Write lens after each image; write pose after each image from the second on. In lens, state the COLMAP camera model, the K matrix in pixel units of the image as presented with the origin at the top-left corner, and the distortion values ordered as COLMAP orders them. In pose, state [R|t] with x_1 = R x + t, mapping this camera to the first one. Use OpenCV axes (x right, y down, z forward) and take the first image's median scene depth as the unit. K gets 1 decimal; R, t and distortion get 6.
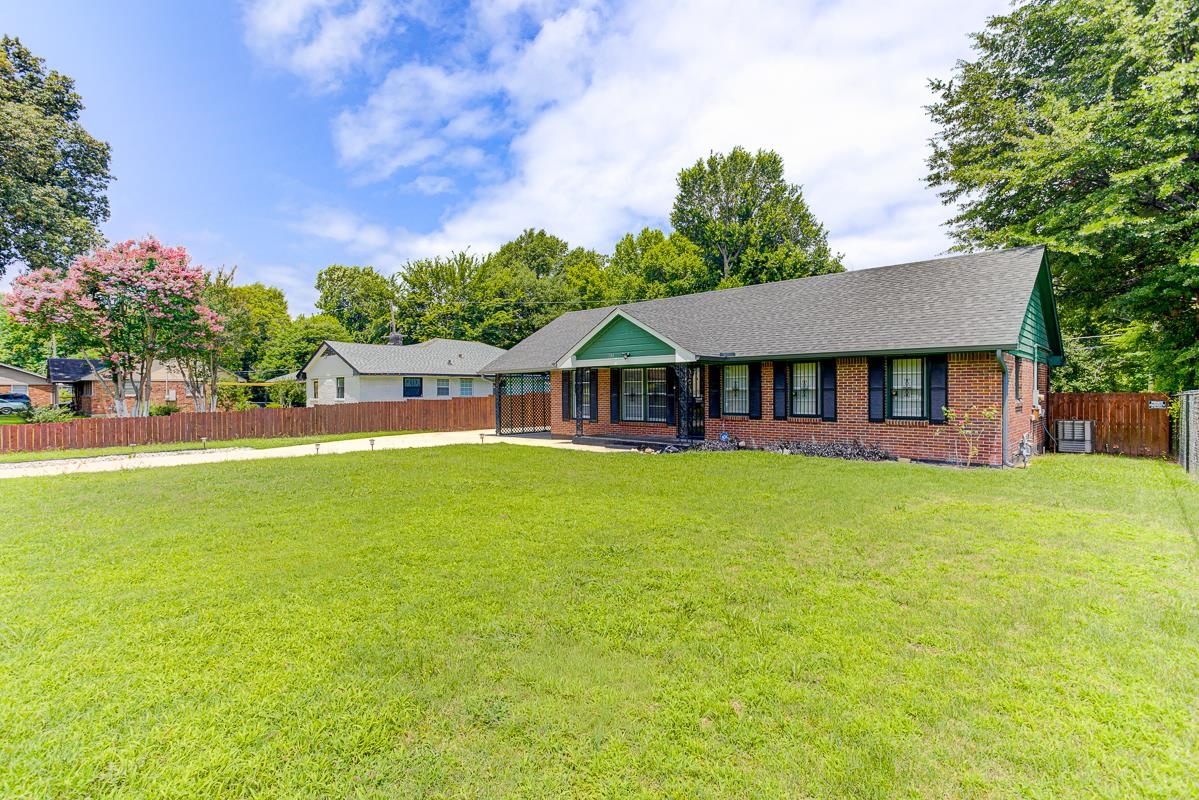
lens RADIAL K [[578.7, 0, 578.2], [0, 578.7, 397.1], [0, 0, 1]] dist [0.001848, 0.001258]
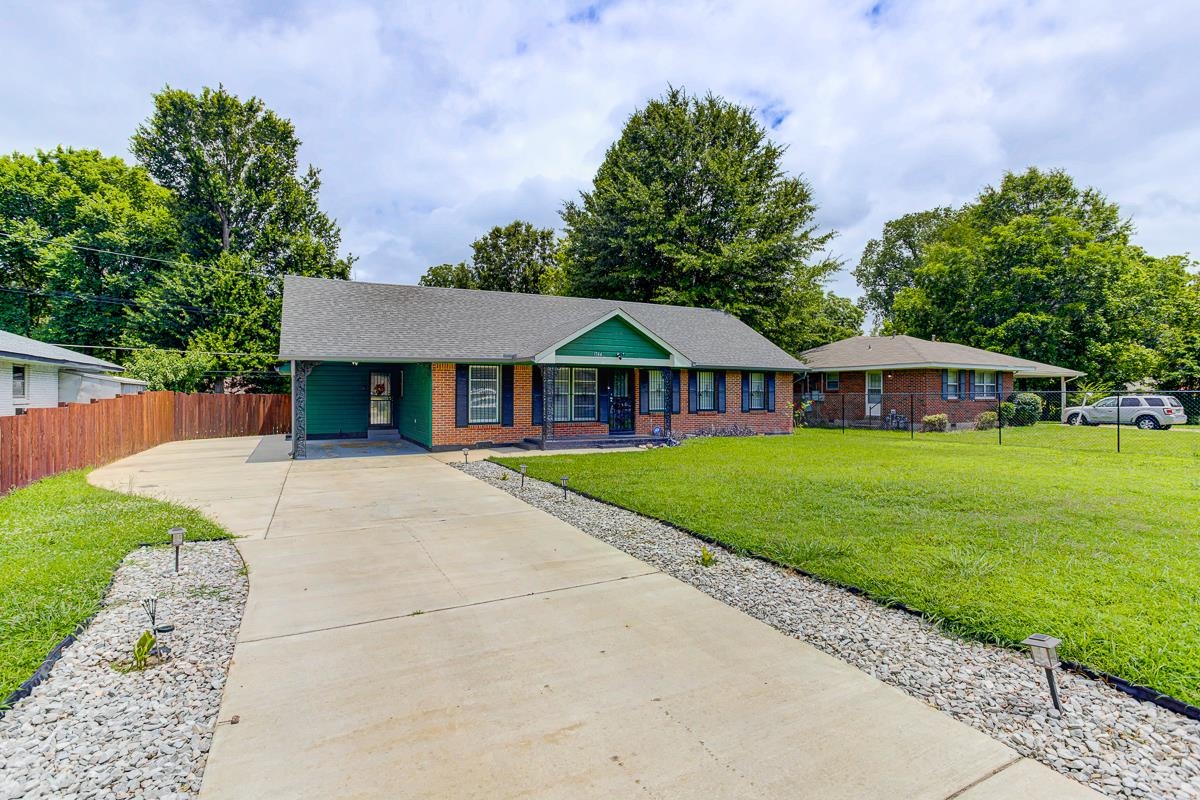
lens RADIAL K [[579.2, 0, 578.7], [0, 579.2, 397.1], [0, 0, 1]] dist [0.001848, 0.001258]
pose [[0.335077, 0.000707, 0.942191, -0.877687], [0.005614, 0.999980, -0.002747, 0.002947], [-0.942174, 0.006210, 0.335066, 0.714067]]
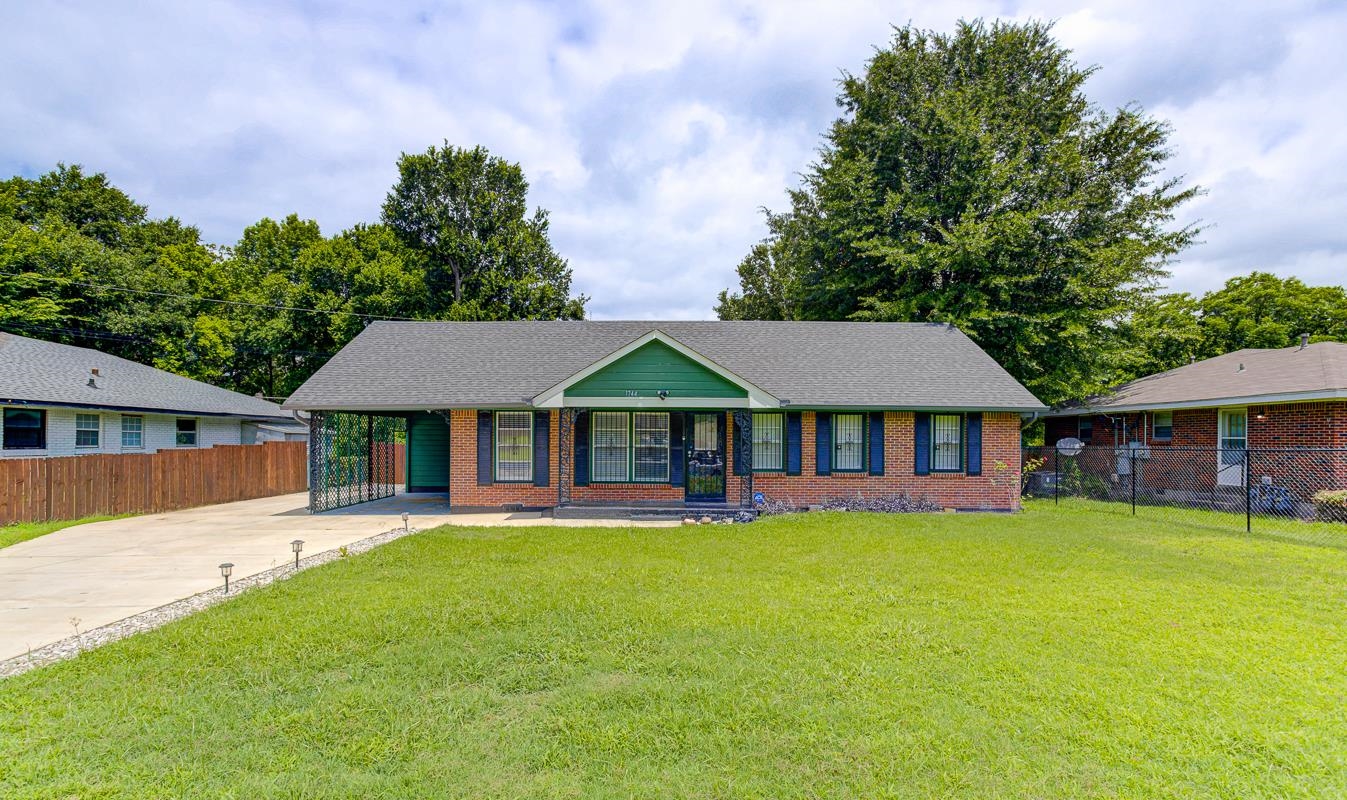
lens RADIAL K [[665.1, 0, 647.6], [0, 665.1, 434.2], [0, 0, 1]] dist [-0.003349, 0.000159]
pose [[0.715249, 0.017439, 0.698652, -0.523979], [-0.002199, 0.999740, -0.022704, -0.001531], [-0.698866, 0.014702, 0.715101, 0.392884]]
